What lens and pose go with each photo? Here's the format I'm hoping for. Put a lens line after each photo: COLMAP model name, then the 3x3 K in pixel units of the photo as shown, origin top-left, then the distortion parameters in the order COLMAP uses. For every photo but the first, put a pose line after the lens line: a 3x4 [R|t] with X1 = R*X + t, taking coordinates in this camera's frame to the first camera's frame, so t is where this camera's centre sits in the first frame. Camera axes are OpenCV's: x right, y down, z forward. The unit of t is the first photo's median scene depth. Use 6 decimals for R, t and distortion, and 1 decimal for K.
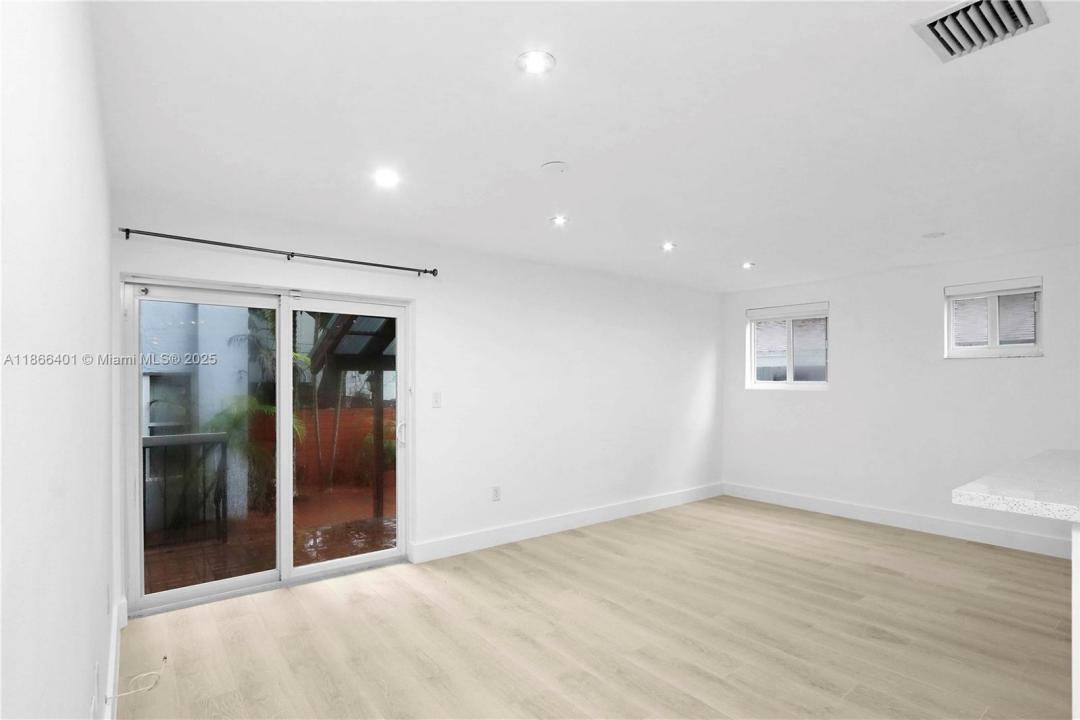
lens RADIAL K [[524.0, 0, 513.7], [0, 524.0, 385.1], [0, 0, 1]] dist [-0.001457, -0.000152]
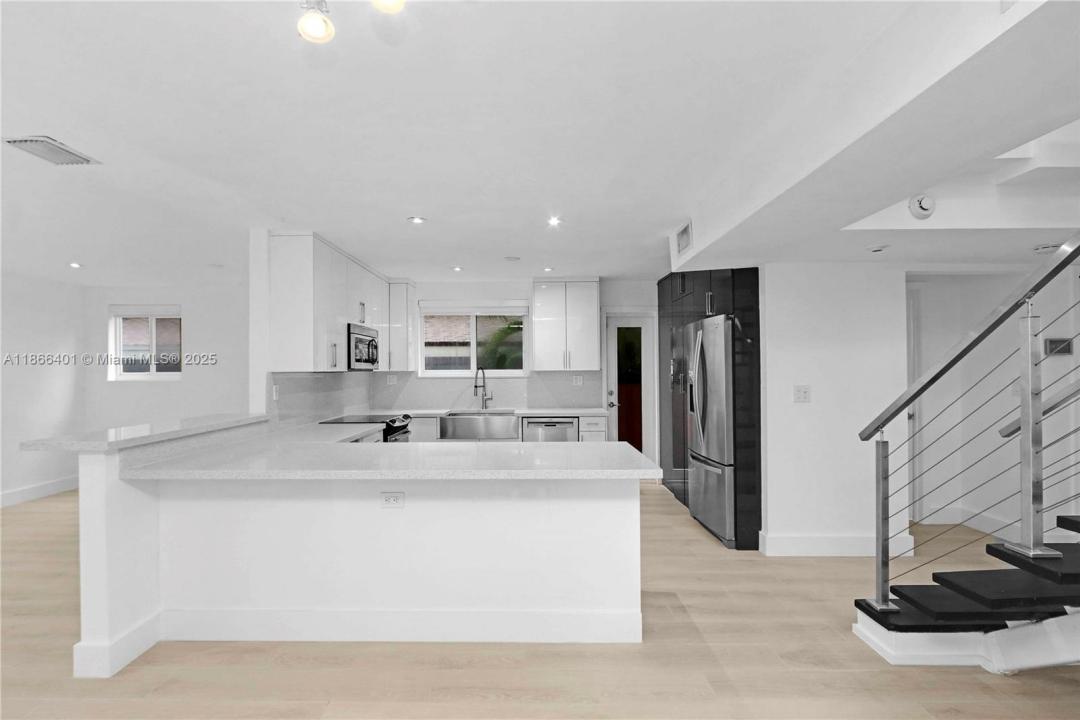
lens RADIAL K [[517.5, 0, 528.1], [0, 517.5, 363.7], [0, 0, 1]] dist [-0.021155, -0.000437]
pose [[0.599587, 0.002429, 0.800306, 0.135475], [0.015680, 0.999768, -0.014782, 0.002781], [-0.800156, 0.021411, 0.599410, -0.296927]]
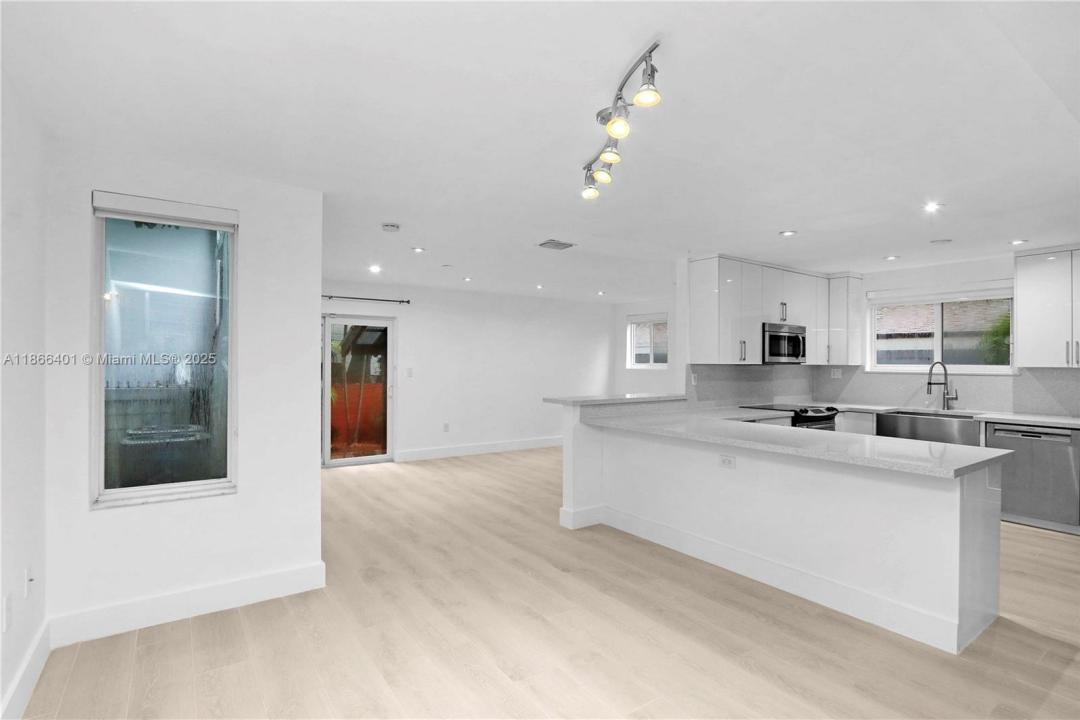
lens RADIAL K [[517.5, 0, 528.1], [0, 517.5, 363.7], [0, 0, 1]] dist [-0.021155, -0.000437]
pose [[0.999695, 0.003548, -0.024439, 0.206352], [-0.003682, 0.999979, -0.005425, 0.003771], [0.024419, 0.005513, 0.999687, -0.520120]]
